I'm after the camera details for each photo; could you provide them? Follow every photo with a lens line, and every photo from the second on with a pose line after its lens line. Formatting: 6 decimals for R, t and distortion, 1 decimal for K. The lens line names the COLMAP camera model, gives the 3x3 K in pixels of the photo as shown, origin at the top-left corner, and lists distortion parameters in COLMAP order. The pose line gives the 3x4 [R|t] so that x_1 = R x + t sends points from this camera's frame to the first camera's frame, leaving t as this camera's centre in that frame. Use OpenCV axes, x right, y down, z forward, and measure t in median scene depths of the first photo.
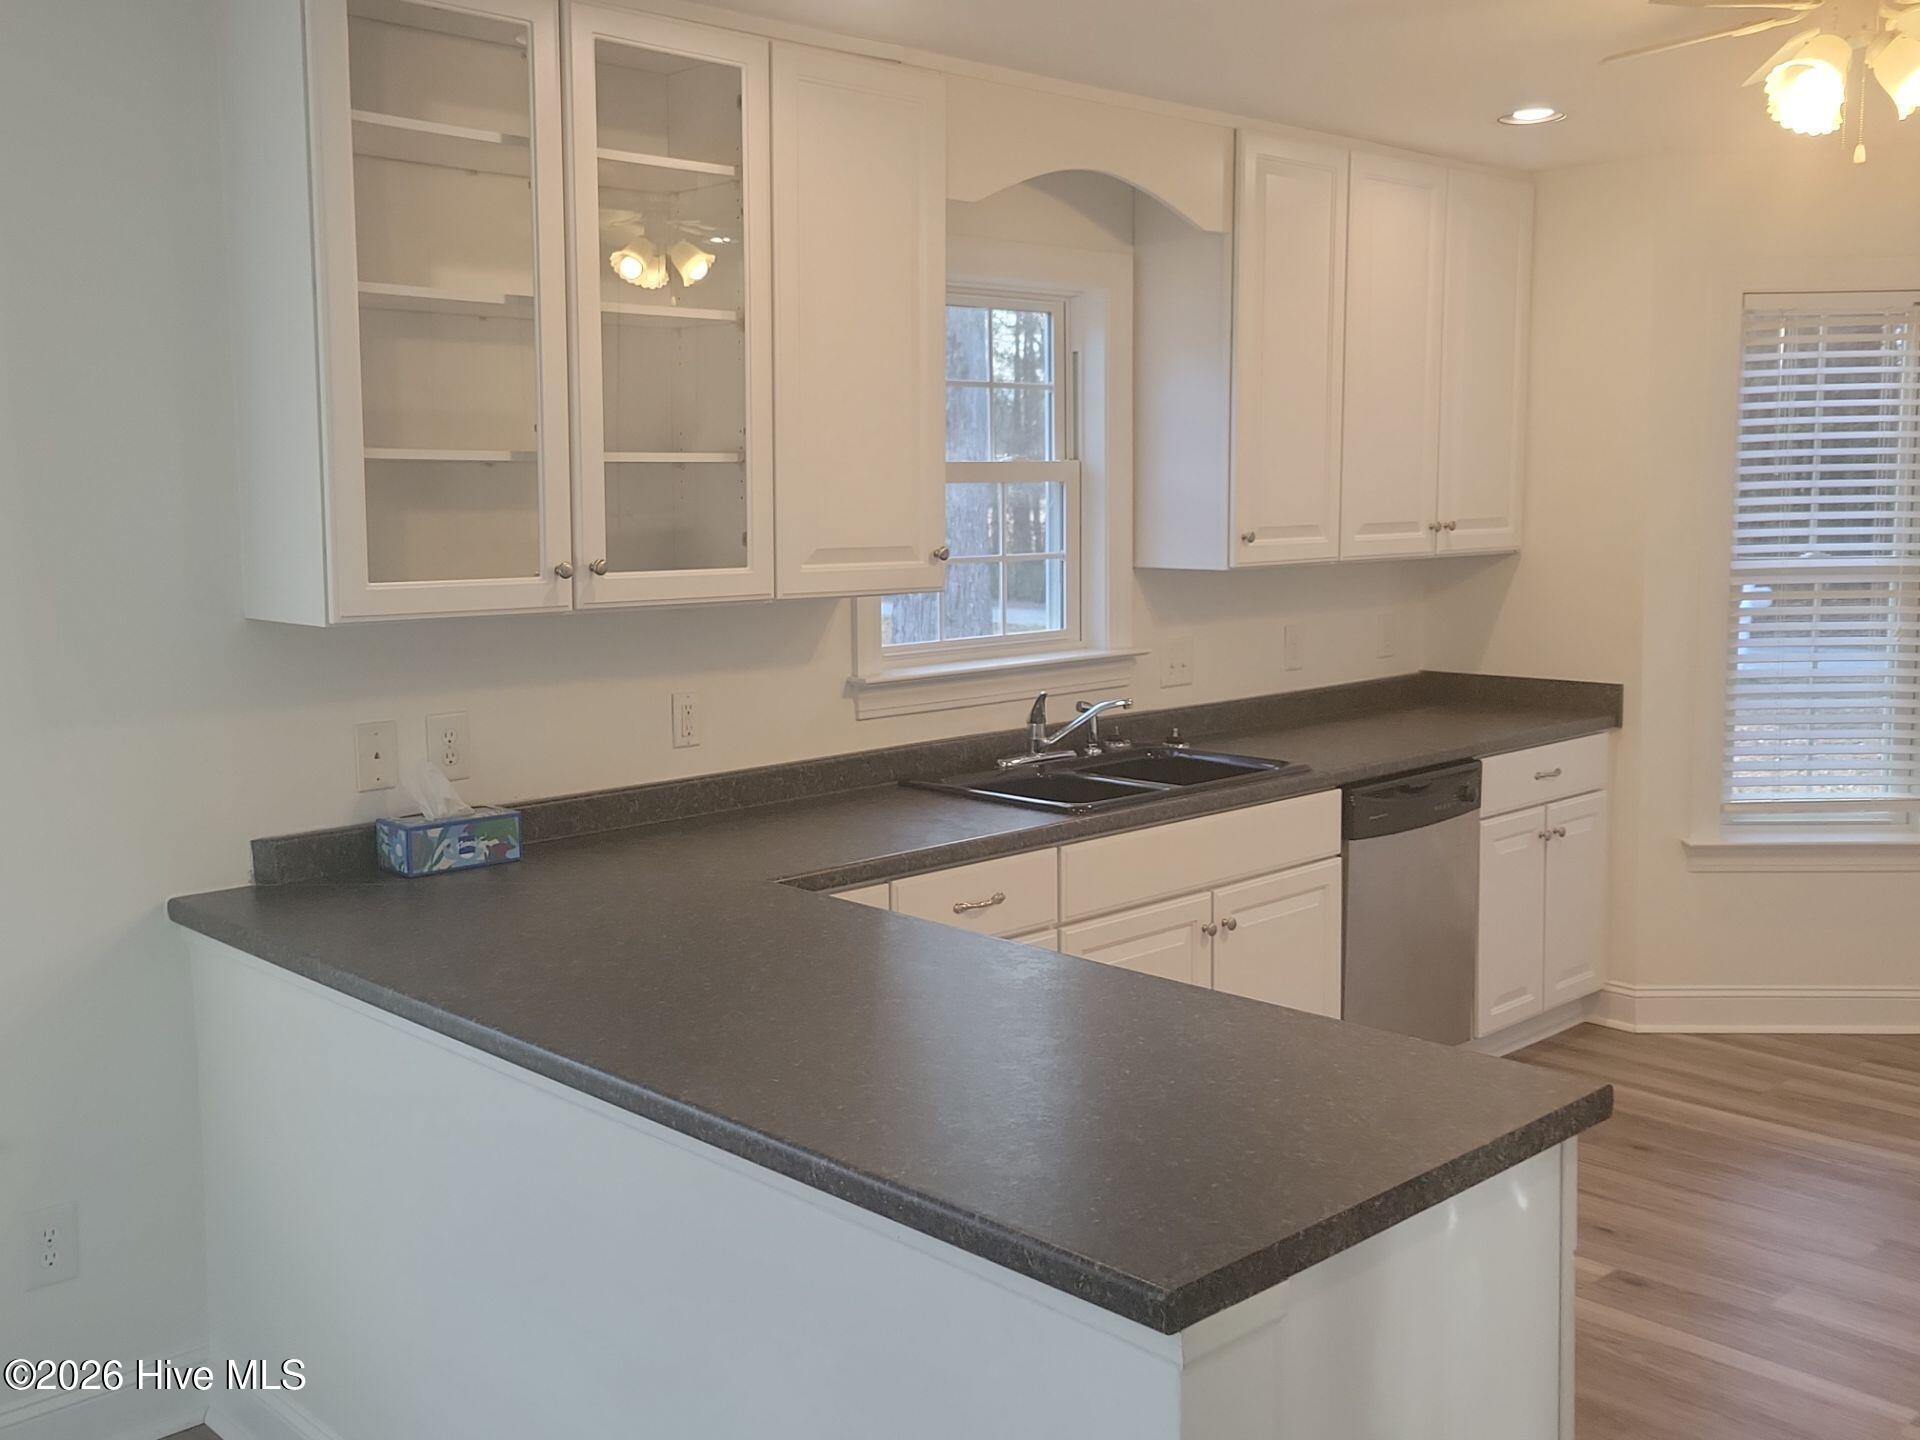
lens RADIAL K [[1856.5, 0, 903.0], [0, 1856.5, 694.7], [0, 0, 1]] dist [0.043762, 0.000000]
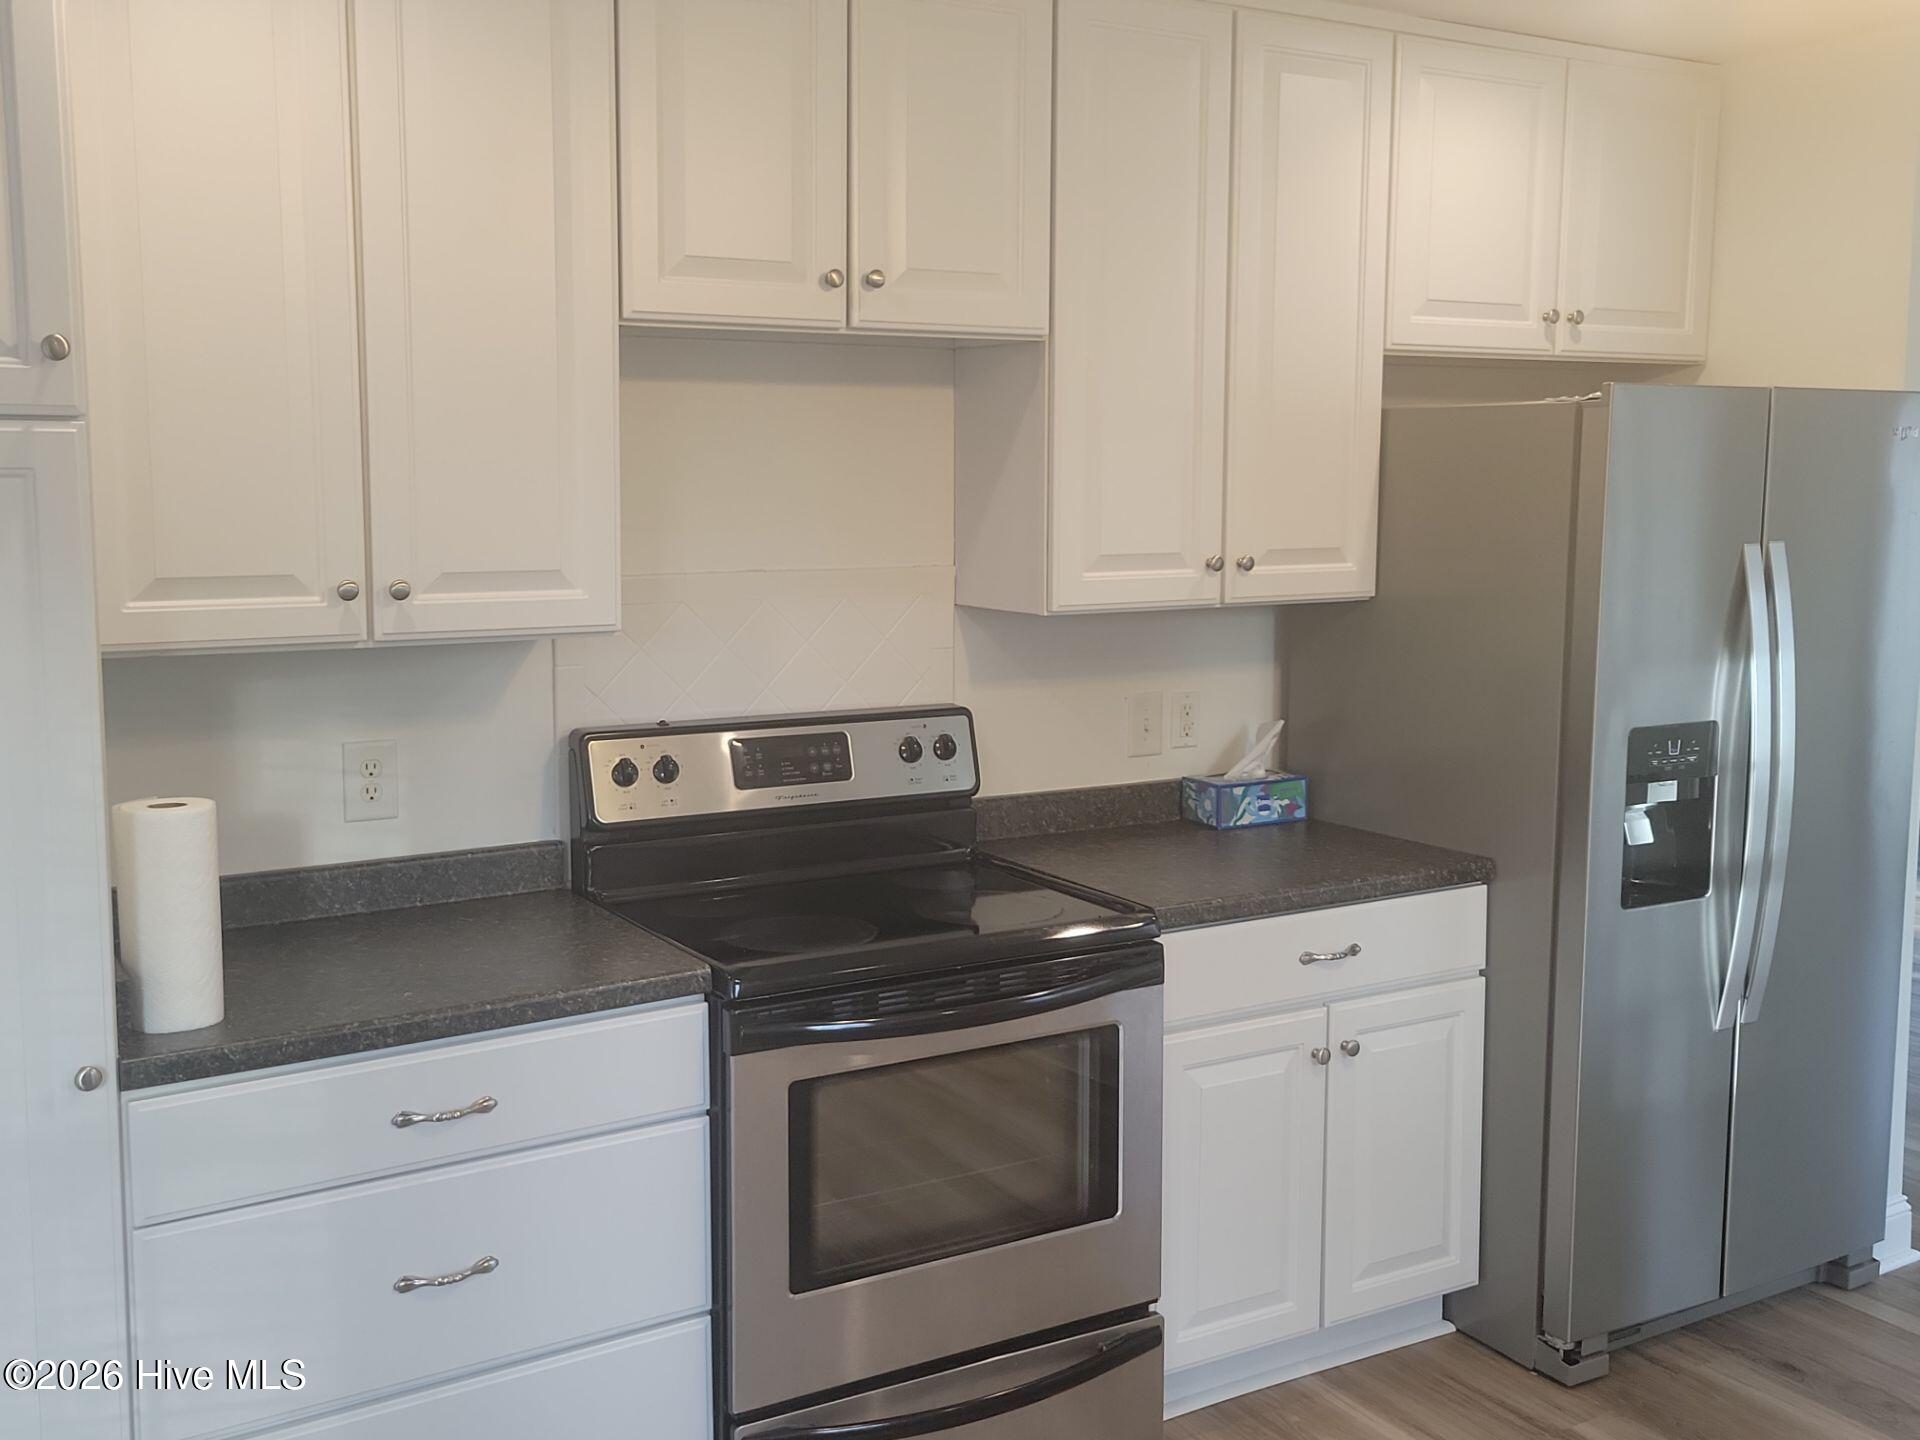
lens RADIAL K [[1856.5, 0, 957.2], [0, 1856.5, 715.7], [0, 0, 1]] dist [0.043762, 0.000000]
pose [[0.966092, 0.042522, -0.254672, 0.269640], [-0.039037, 0.999062, 0.018725, -0.032969], [0.255229, -0.008149, 0.966846, 0.252754]]
